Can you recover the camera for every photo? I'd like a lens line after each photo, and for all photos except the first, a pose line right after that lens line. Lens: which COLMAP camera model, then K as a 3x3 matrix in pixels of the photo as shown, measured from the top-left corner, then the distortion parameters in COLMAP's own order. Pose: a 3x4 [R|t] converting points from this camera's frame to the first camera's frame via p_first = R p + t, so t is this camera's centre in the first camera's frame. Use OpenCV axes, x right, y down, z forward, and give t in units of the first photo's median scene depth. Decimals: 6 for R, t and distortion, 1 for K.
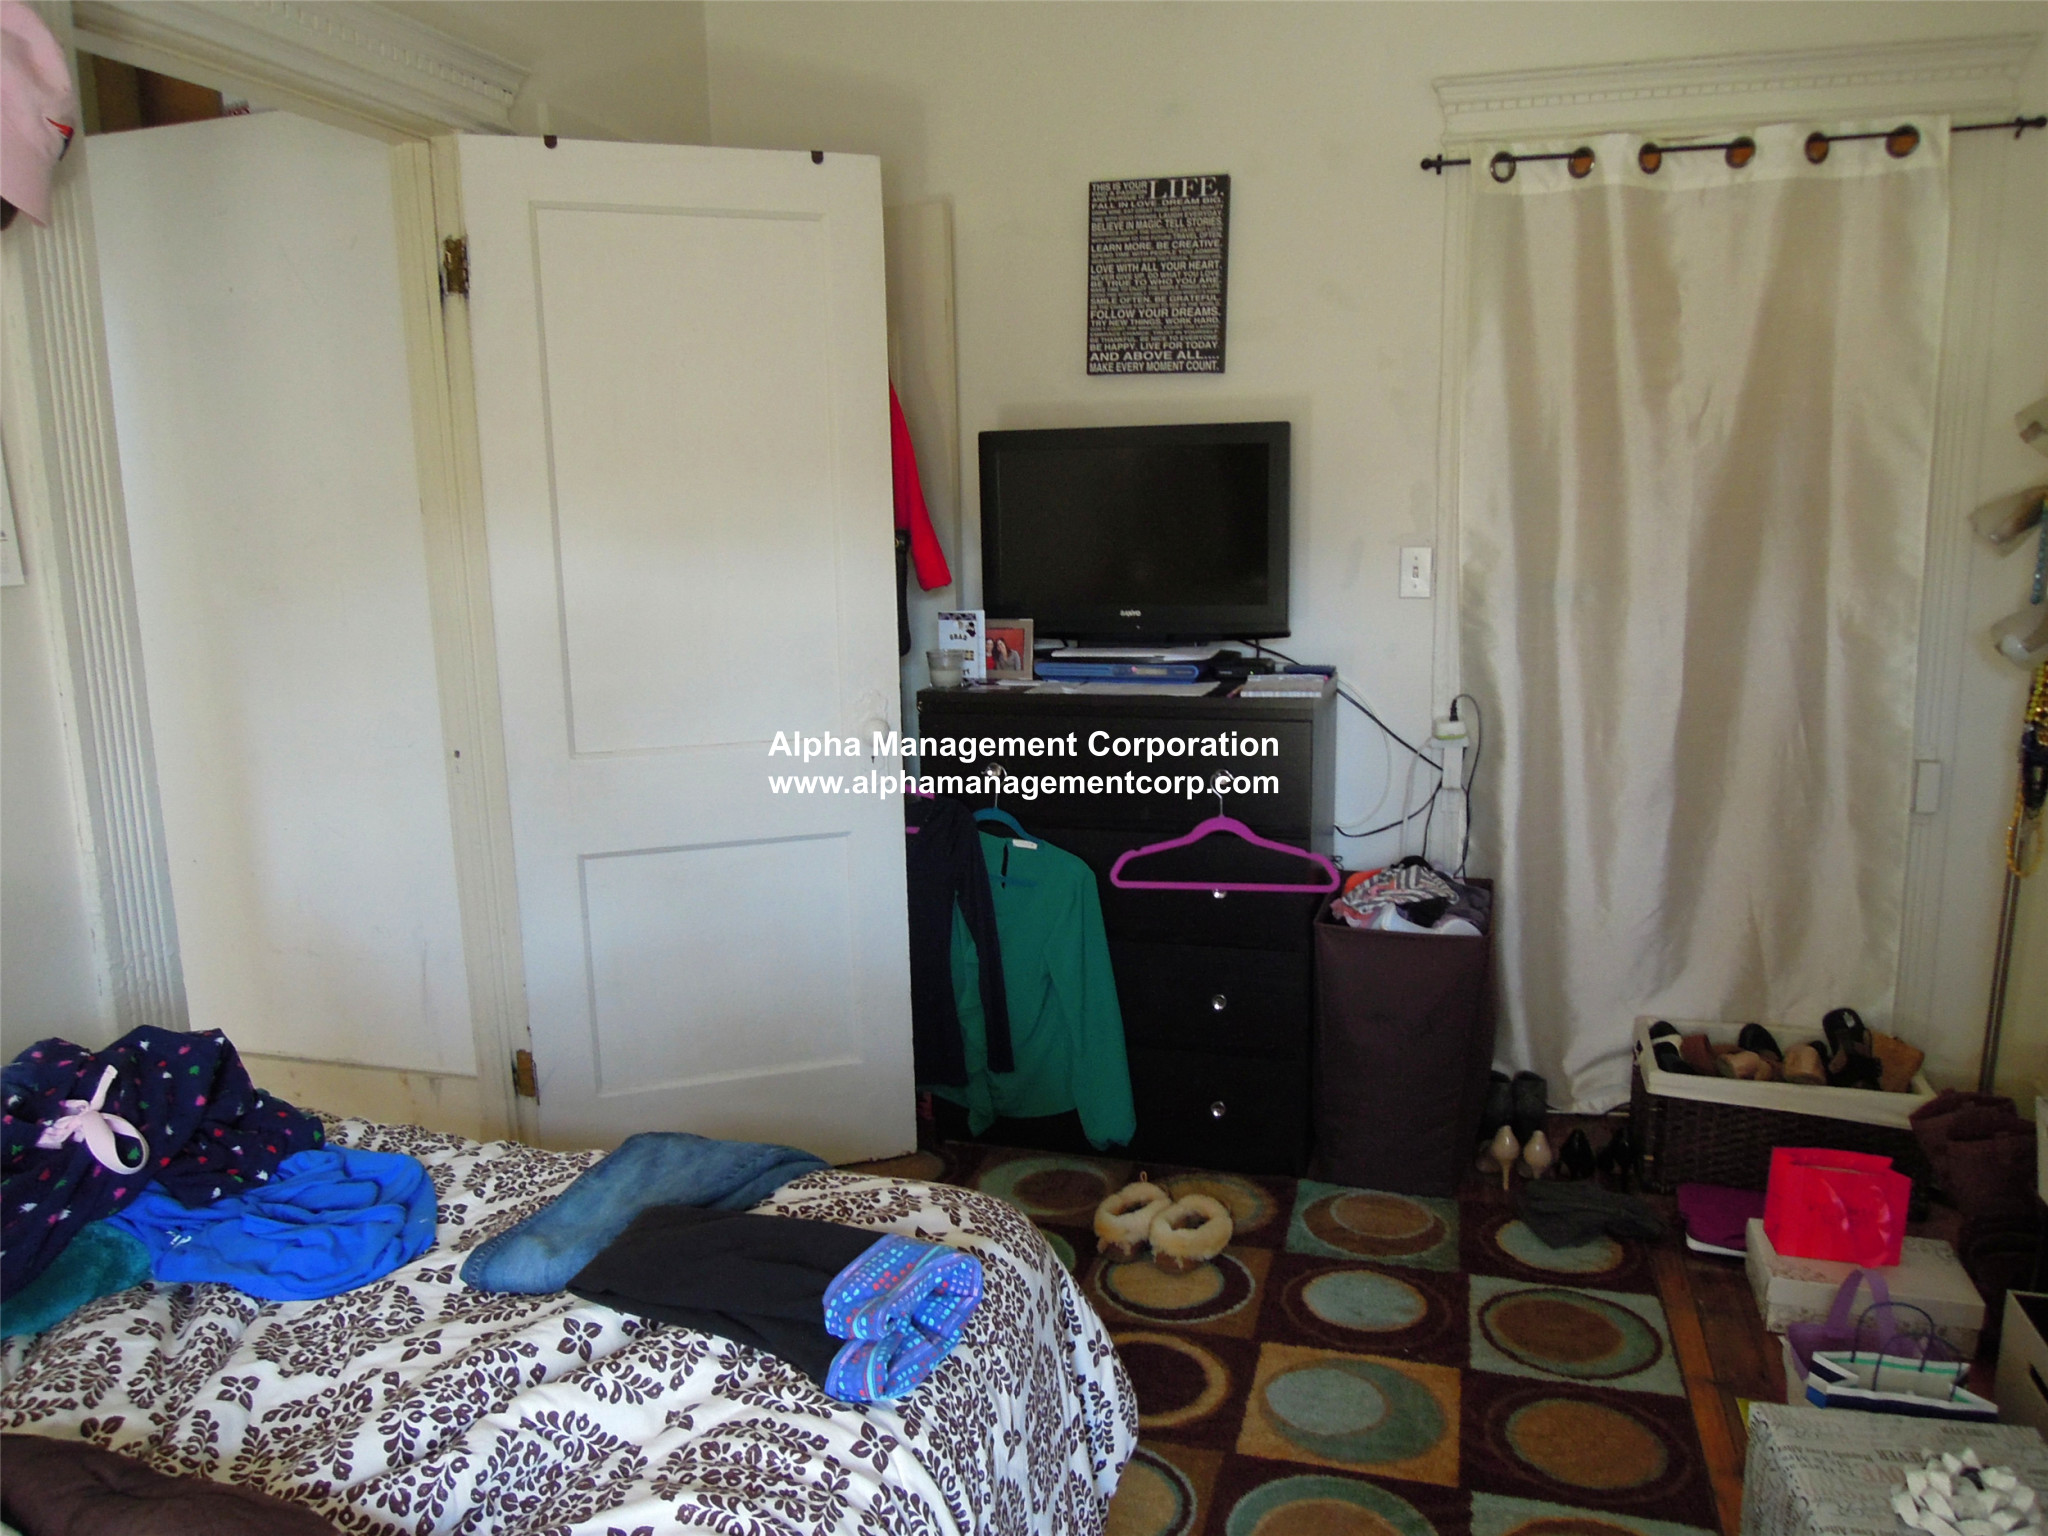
lens RADIAL K [[1443.9, 0, 1024.0], [0, 1443.9, 768.0], [0, 0, 1]] dist [-0.021453, -0.008829]
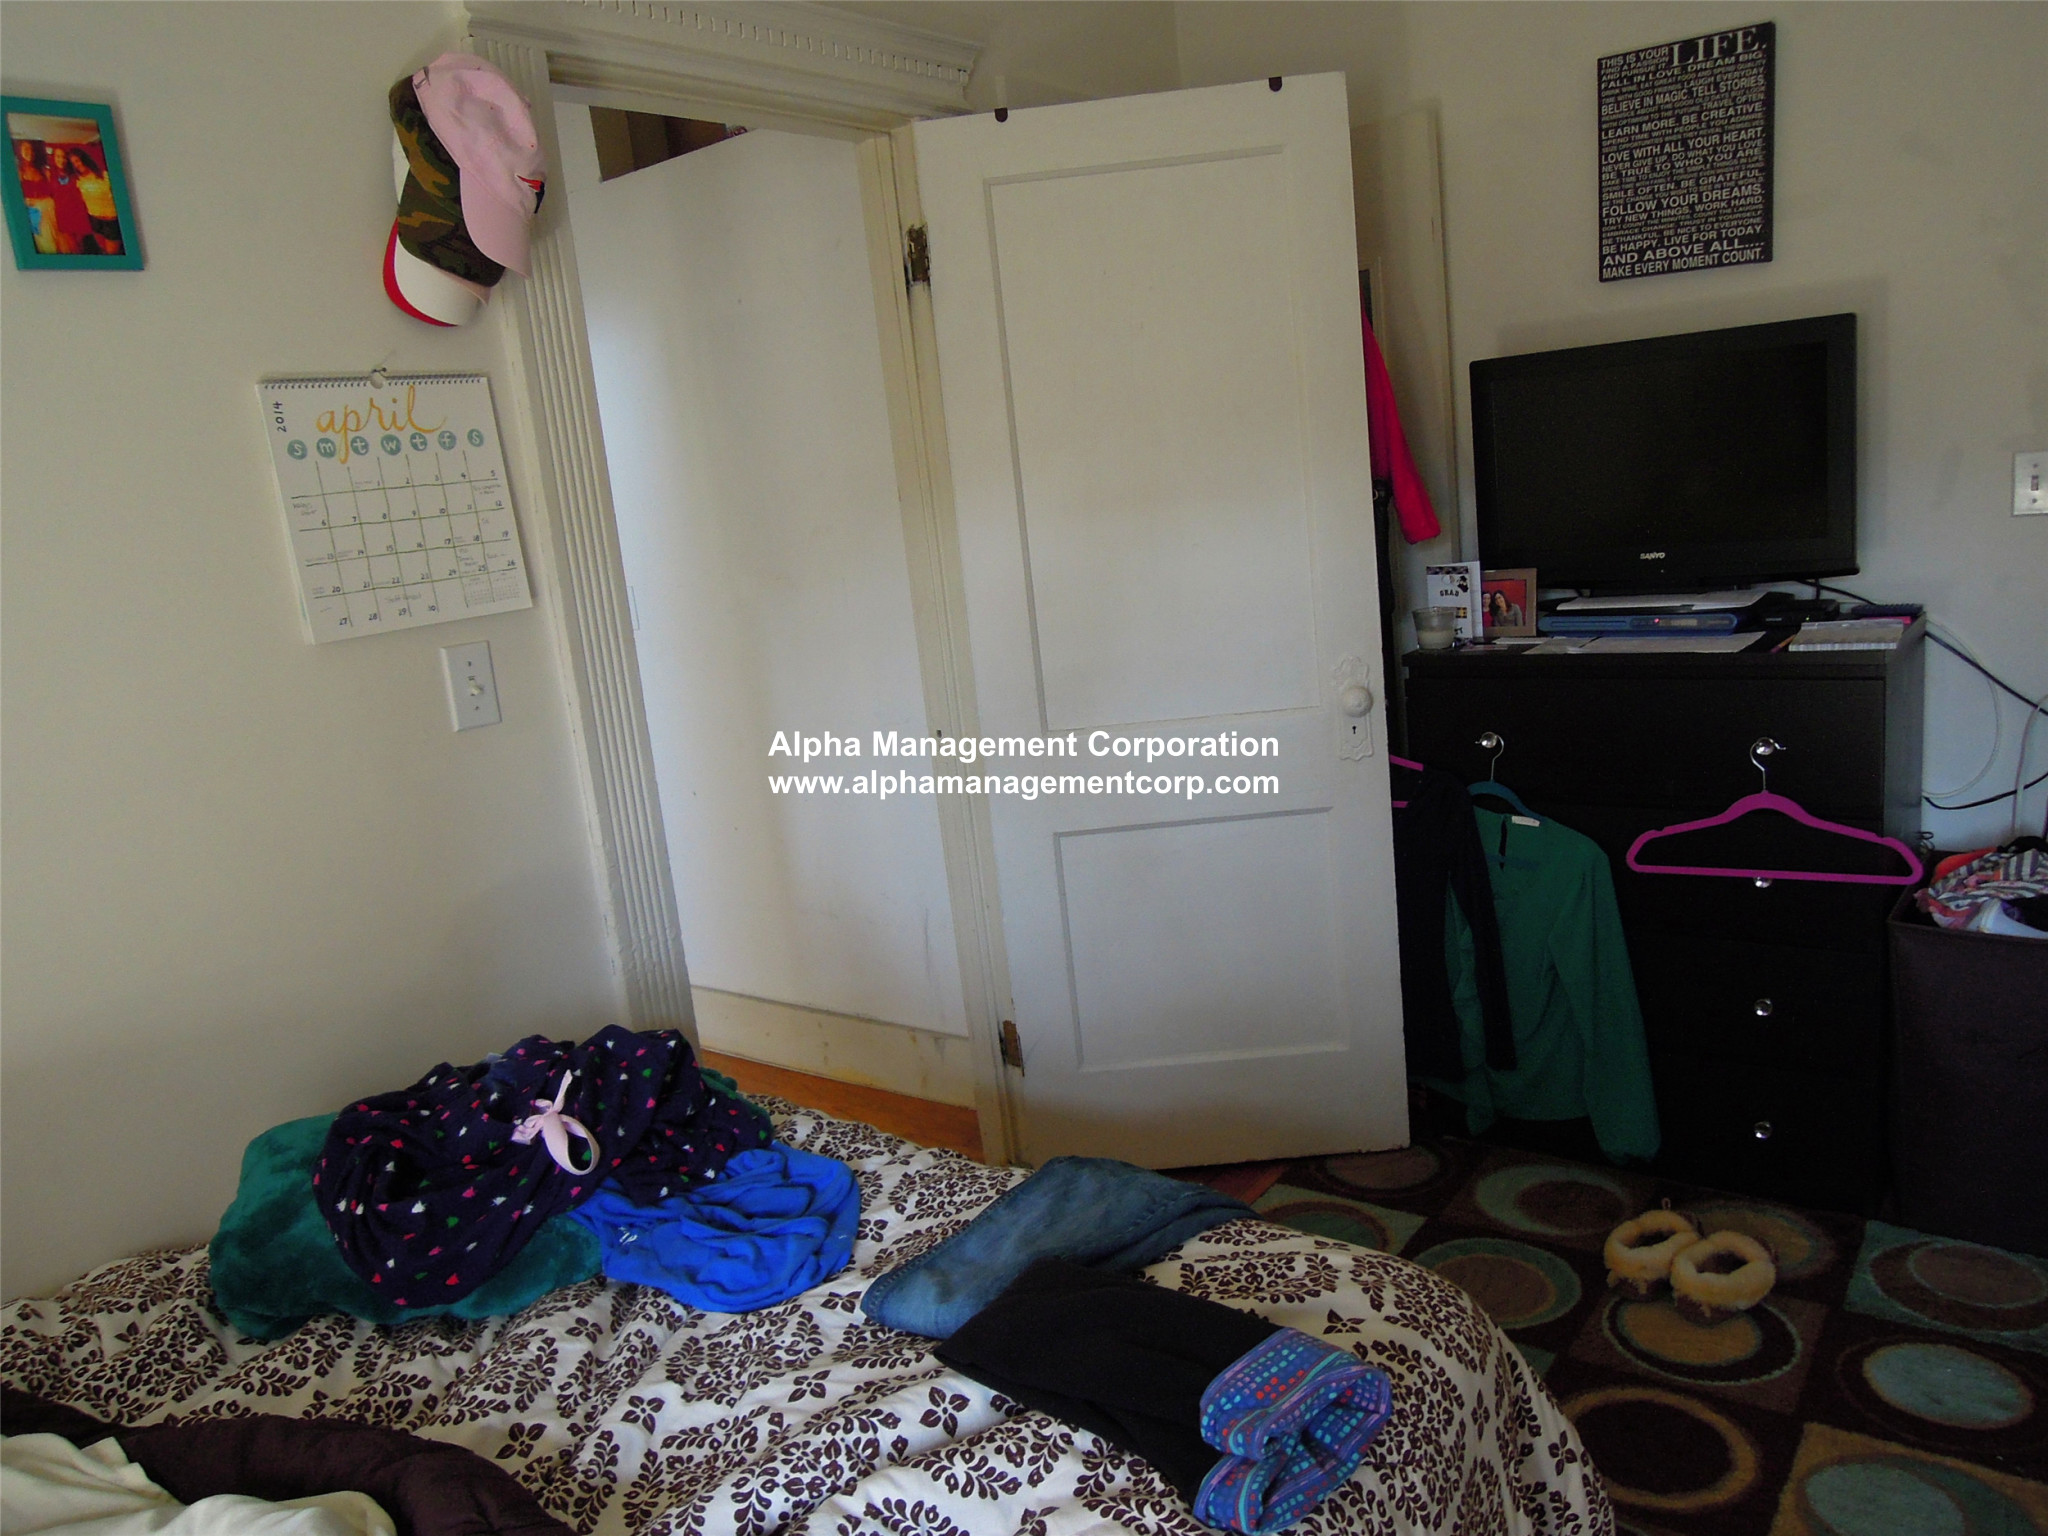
lens RADIAL K [[1443.9, 0, 1024.0], [0, 1443.9, 768.0], [0, 0, 1]] dist [-0.021453, -0.008829]
pose [[0.933489, -0.007871, -0.358520, 0.066064], [0.023955, 0.998895, 0.040441, -0.051658], [0.357805, -0.046339, 0.932646, 0.116324]]
